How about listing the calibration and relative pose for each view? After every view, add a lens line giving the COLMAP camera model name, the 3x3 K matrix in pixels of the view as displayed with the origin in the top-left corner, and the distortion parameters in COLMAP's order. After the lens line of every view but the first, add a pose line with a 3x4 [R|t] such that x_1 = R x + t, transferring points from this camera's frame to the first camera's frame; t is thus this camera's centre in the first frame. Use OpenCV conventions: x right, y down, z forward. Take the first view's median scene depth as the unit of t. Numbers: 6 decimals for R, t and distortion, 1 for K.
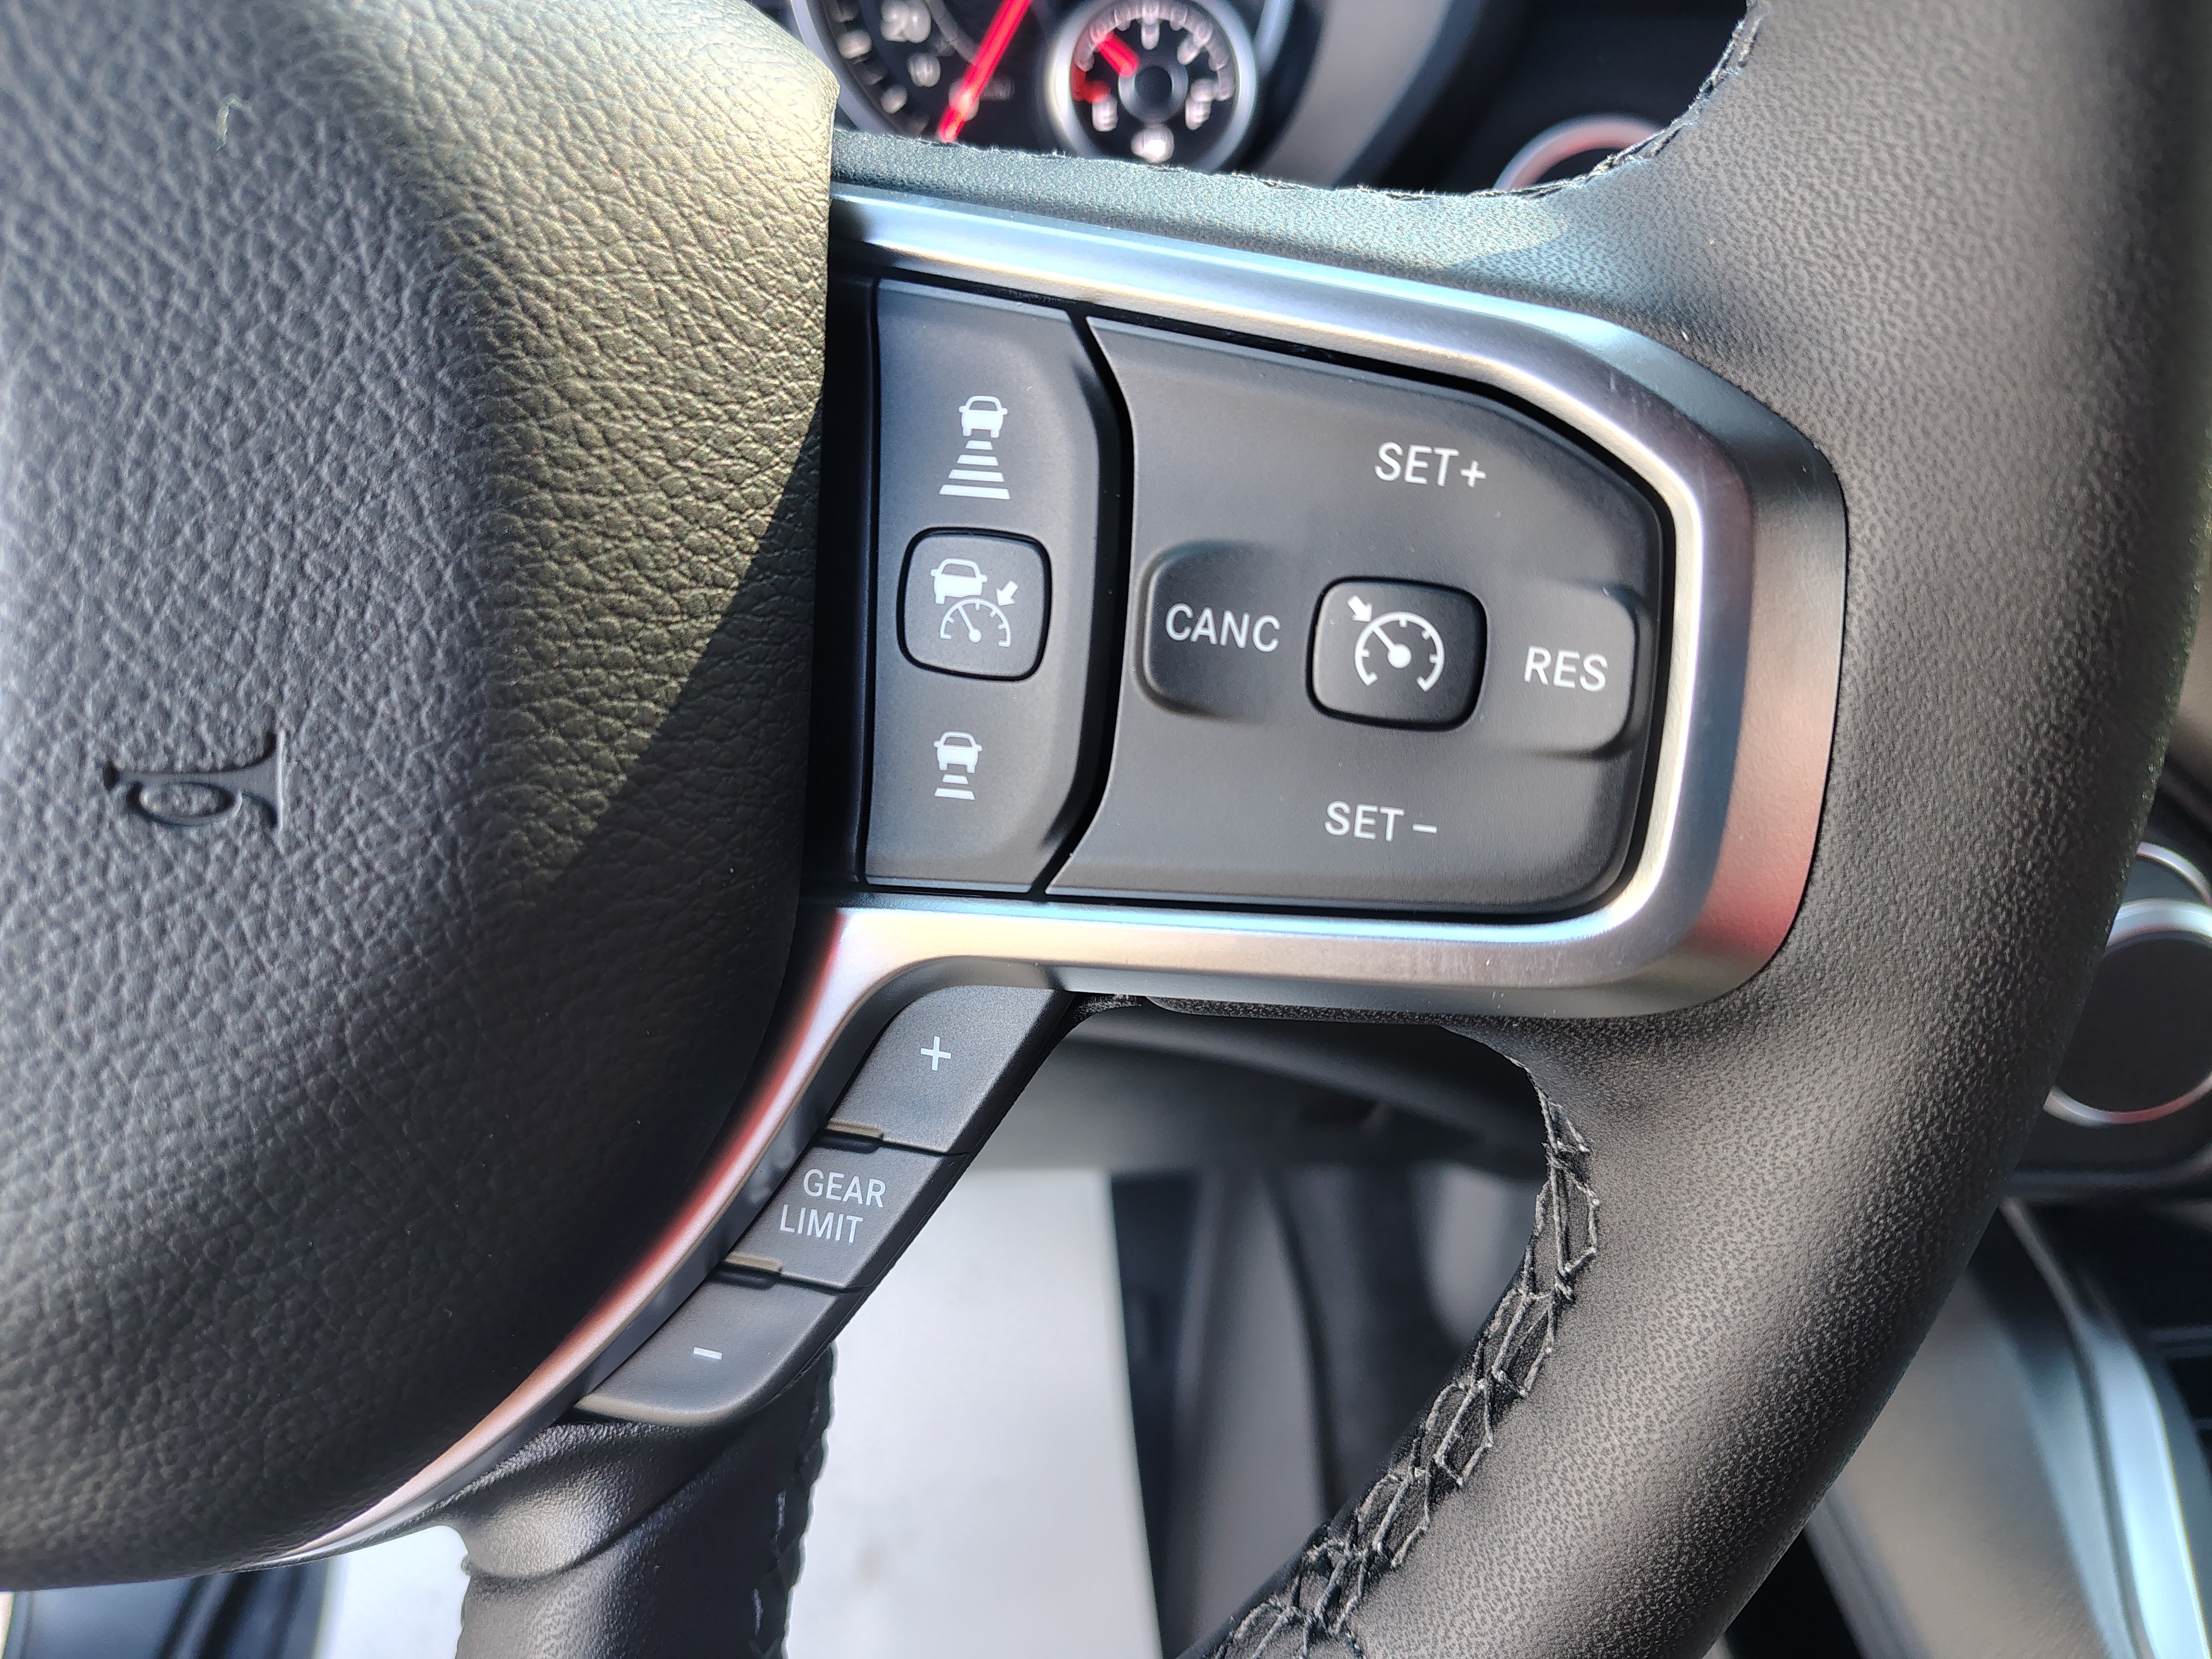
lens RADIAL K [[1547.7, 0, 1106.0], [0, 1547.7, 829.5], [0, 0, 1]] dist [-0.038987, 0.001947]
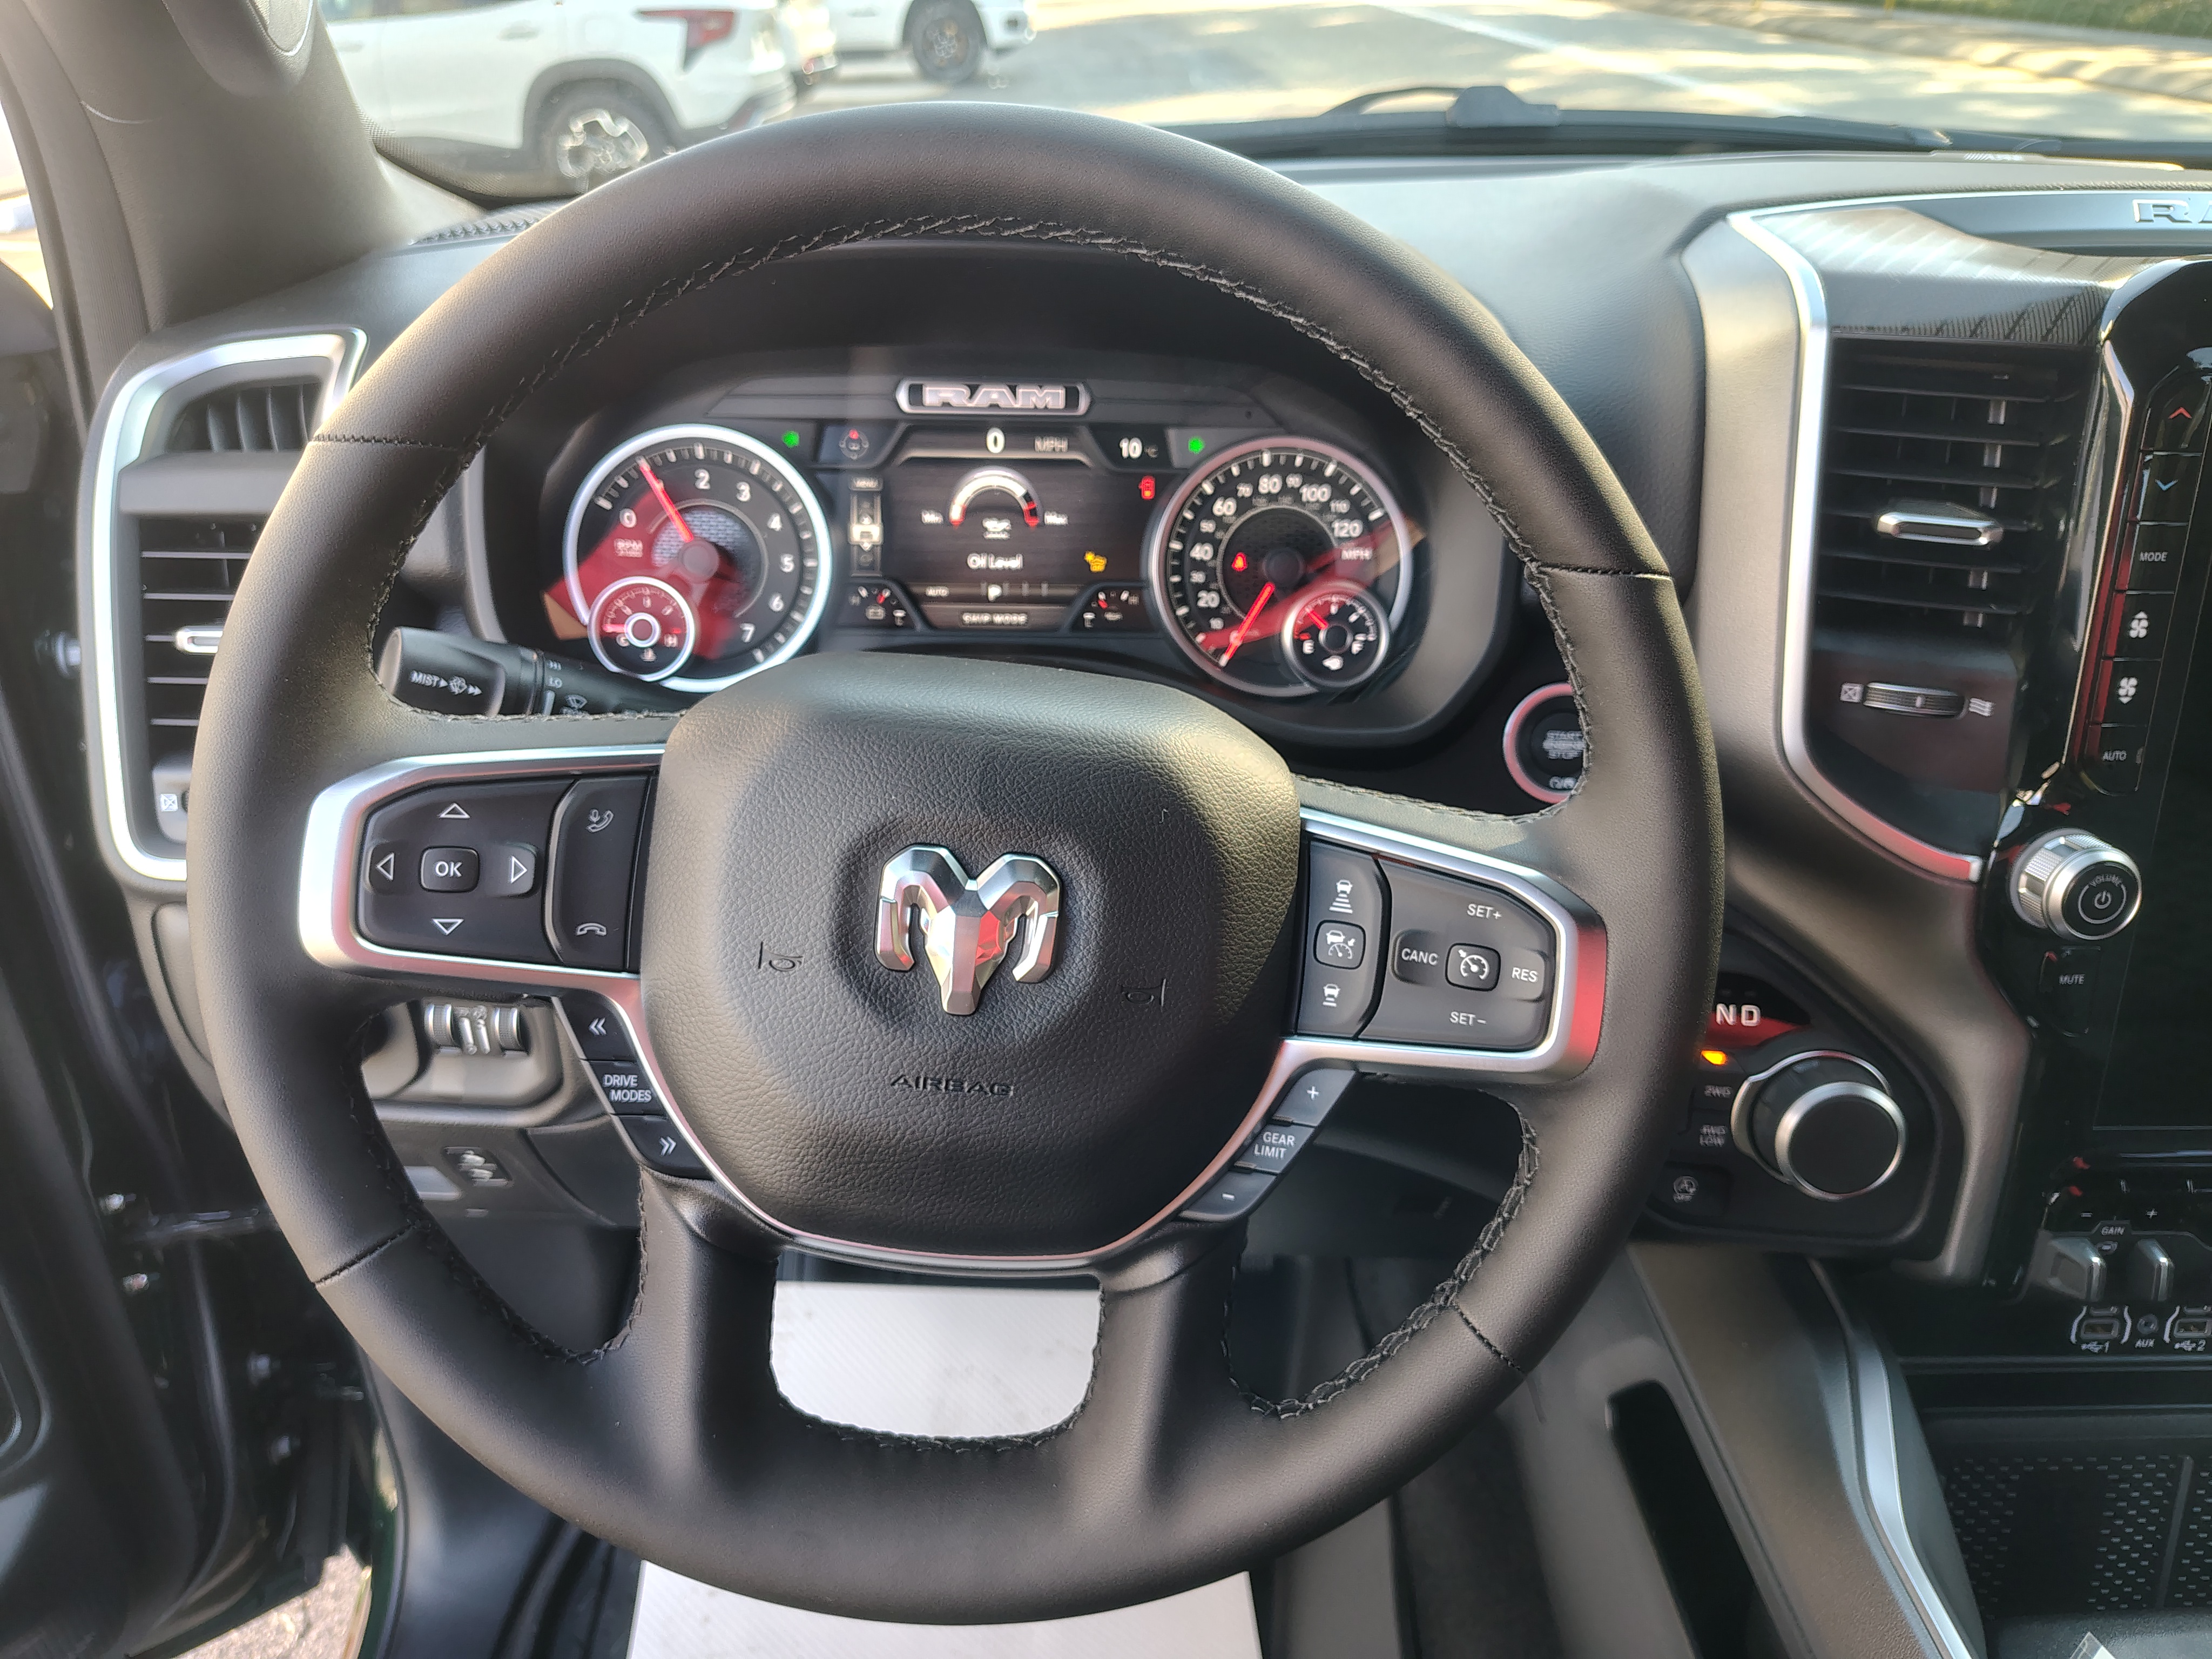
lens RADIAL K [[1511.2, 0, 1106.0], [0, 1511.2, 829.5], [0, 0, 1]] dist [0.009360, -0.007149]
pose [[0.998860, 0.038387, -0.028387, -0.473611], [-0.041935, 0.989638, -0.137328, 0.065646], [0.022822, 0.138362, 0.990119, -2.071675]]
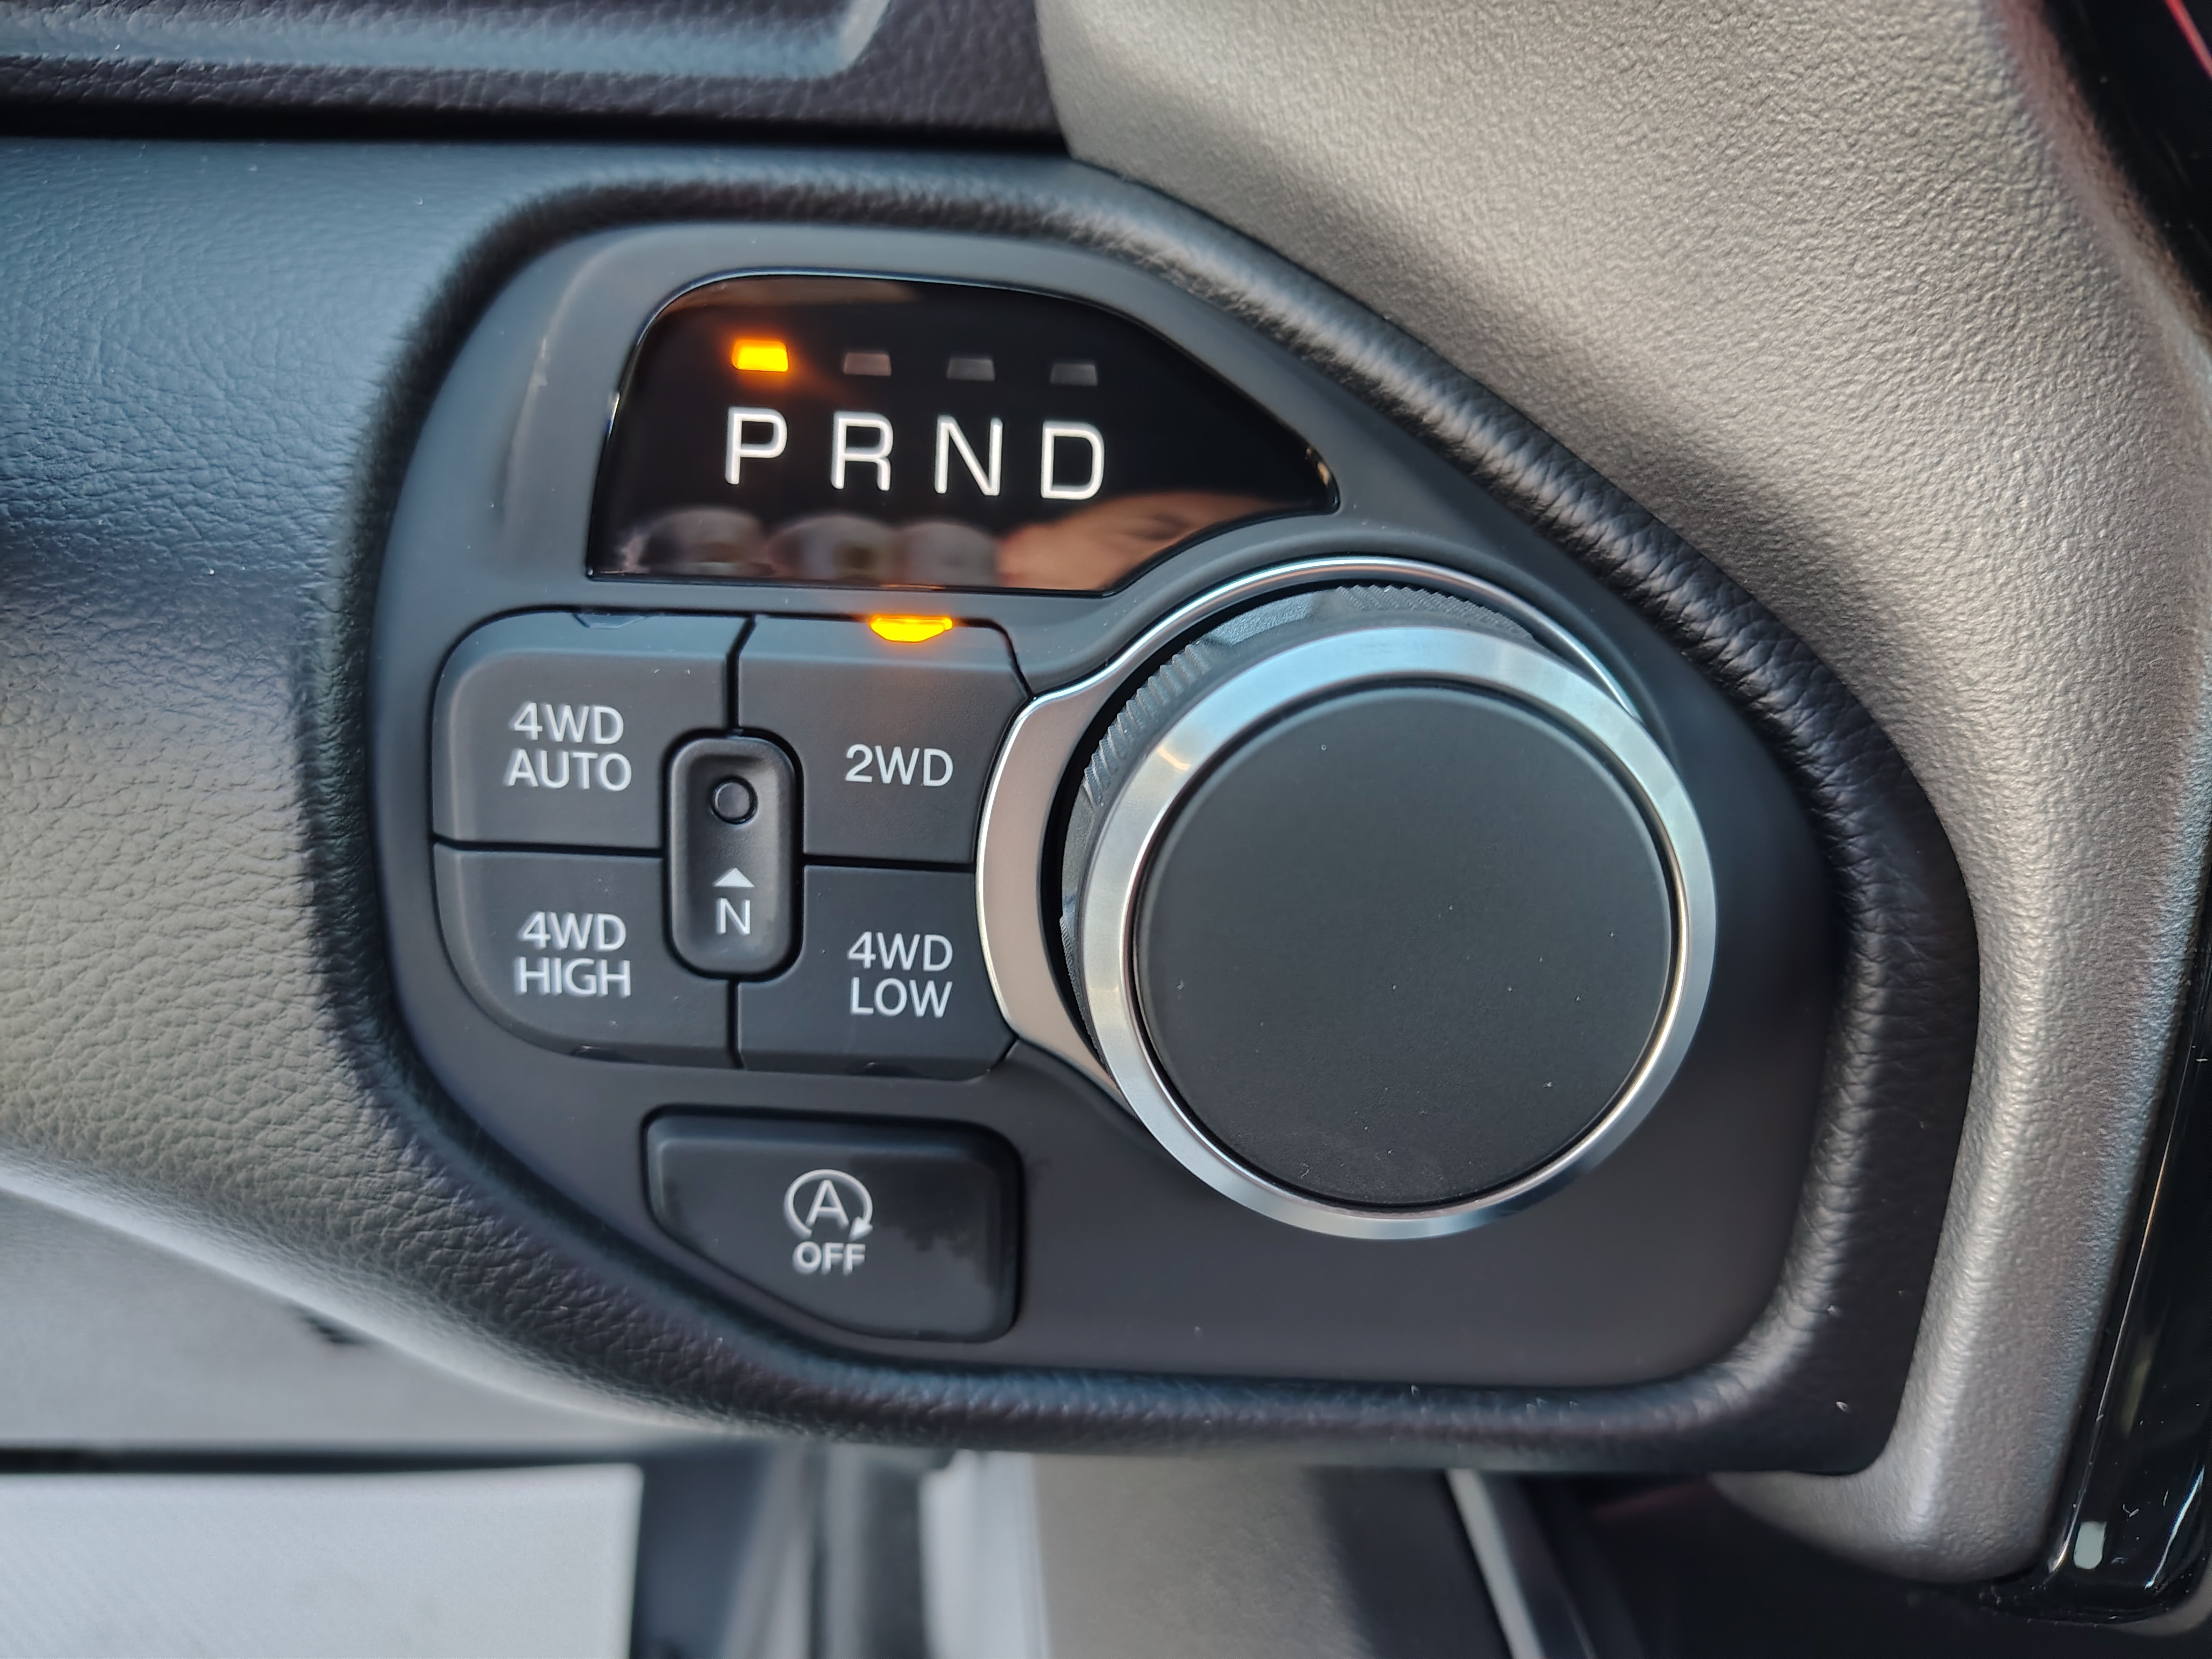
lens RADIAL K [[1511.2, 0, 1106.0], [0, 1511.2, 829.5], [0, 0, 1]] dist [0.009360, -0.007149]
pose [[0.999257, 0.019963, 0.032976, 1.191845], [-0.013633, 0.983188, -0.182088, 0.335178], [-0.036057, 0.181504, 0.982729, 1.242495]]
